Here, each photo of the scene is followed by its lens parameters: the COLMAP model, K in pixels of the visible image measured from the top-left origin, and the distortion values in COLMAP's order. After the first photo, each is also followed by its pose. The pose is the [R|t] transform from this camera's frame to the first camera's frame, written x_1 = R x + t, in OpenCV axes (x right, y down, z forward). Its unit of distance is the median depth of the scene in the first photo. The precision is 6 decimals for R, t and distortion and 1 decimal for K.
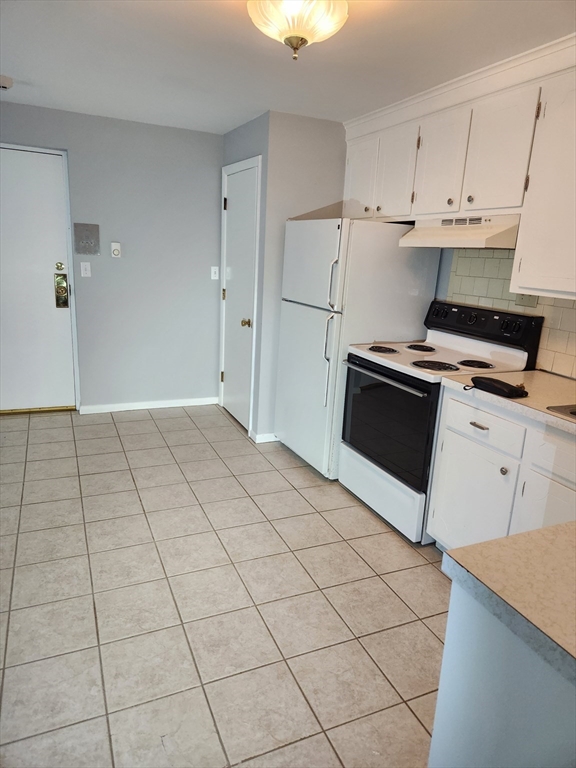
lens RADIAL K [[517.8, 0, 286.2], [0, 517.8, 374.7], [0, 0, 1]] dist [0.089743, -0.048793]
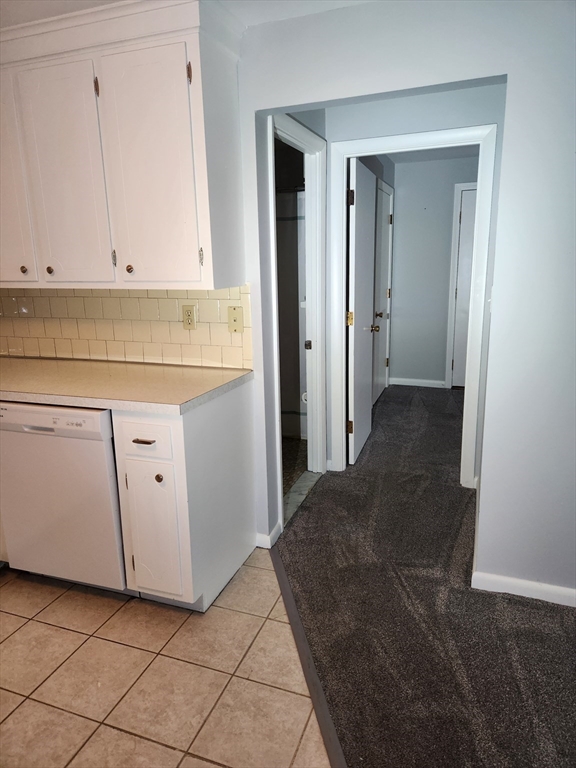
lens RADIAL K [[517.8, 0, 286.2], [0, 517.8, 374.7], [0, 0, 1]] dist [0.089743, -0.048793]
pose [[-0.710889, -0.184134, 0.678772, -0.473148], [0.153941, 0.900977, 0.405637, -0.178393], [-0.686250, 0.392854, -0.612149, 0.715521]]
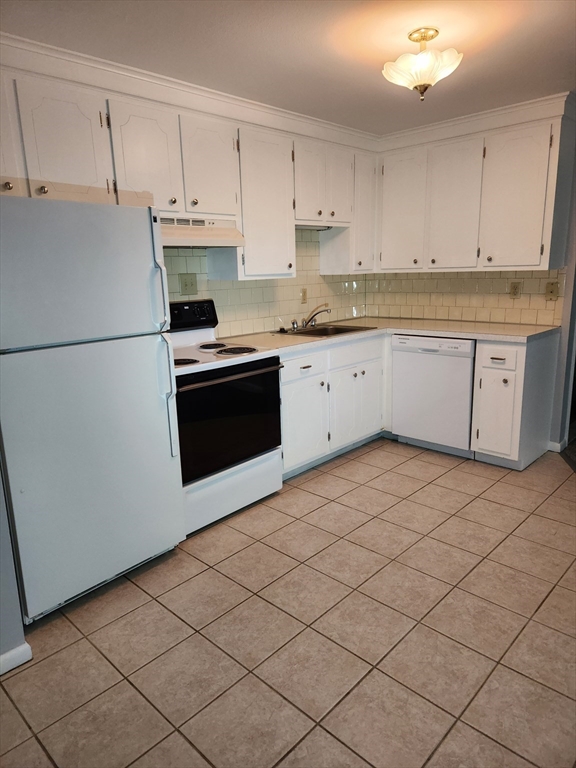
lens RADIAL K [[517.8, 0, 286.2], [0, 517.8, 374.7], [0, 0, 1]] dist [0.089743, -0.048793]
pose [[-0.384779, -0.230563, 0.893748, -0.800224], [0.224517, 0.915836, 0.332921, -0.330885], [-0.895286, 0.328763, -0.300629, 1.300405]]
